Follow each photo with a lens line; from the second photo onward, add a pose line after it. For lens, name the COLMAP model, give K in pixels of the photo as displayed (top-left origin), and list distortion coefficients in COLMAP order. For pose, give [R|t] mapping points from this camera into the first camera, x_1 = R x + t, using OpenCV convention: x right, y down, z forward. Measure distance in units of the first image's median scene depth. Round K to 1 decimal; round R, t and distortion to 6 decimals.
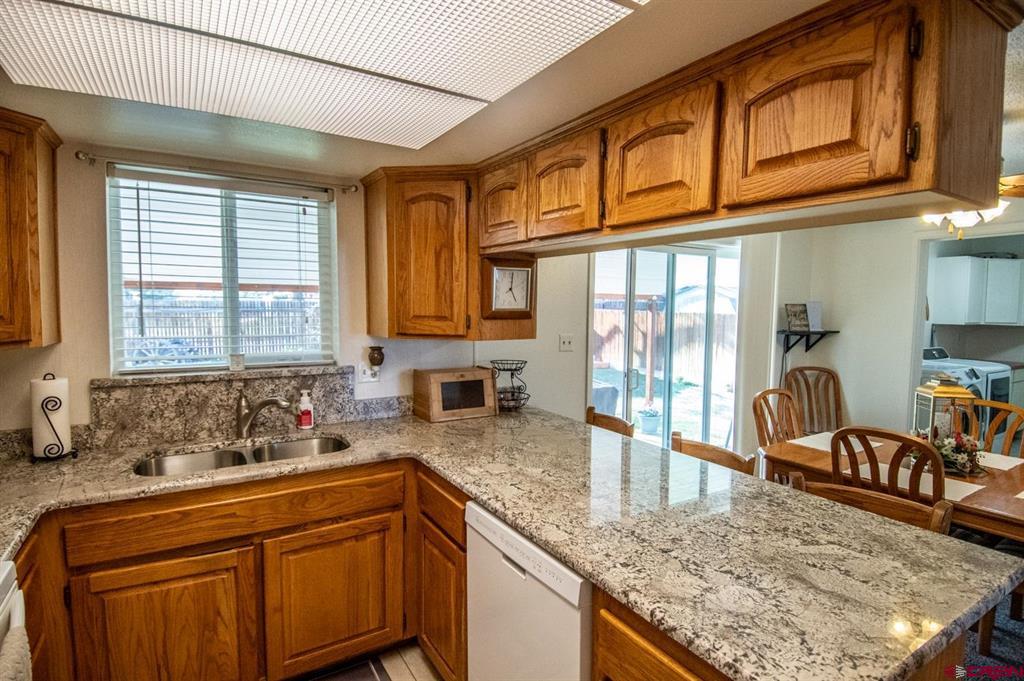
lens RADIAL K [[533.0, 0, 512.7], [0, 533.0, 342.3], [0, 0, 1]] dist [0.002931, -0.001012]
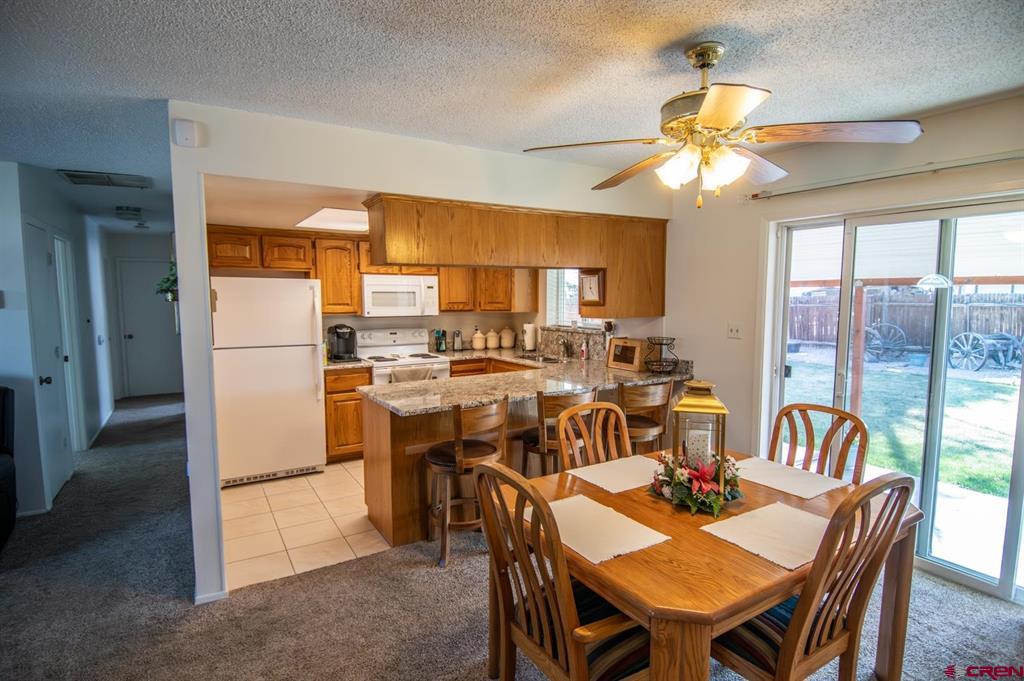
lens RADIAL K [[533.0, 0, 511.5], [0, 533.0, 343.4], [0, 0, 1]] dist [0.002931, -0.001012]
pose [[-0.014607, 0.088555, -0.995964, 1.199171], [-0.055241, 0.994478, 0.089233, -0.045318], [0.998366, 0.056322, -0.009634, 0.560862]]
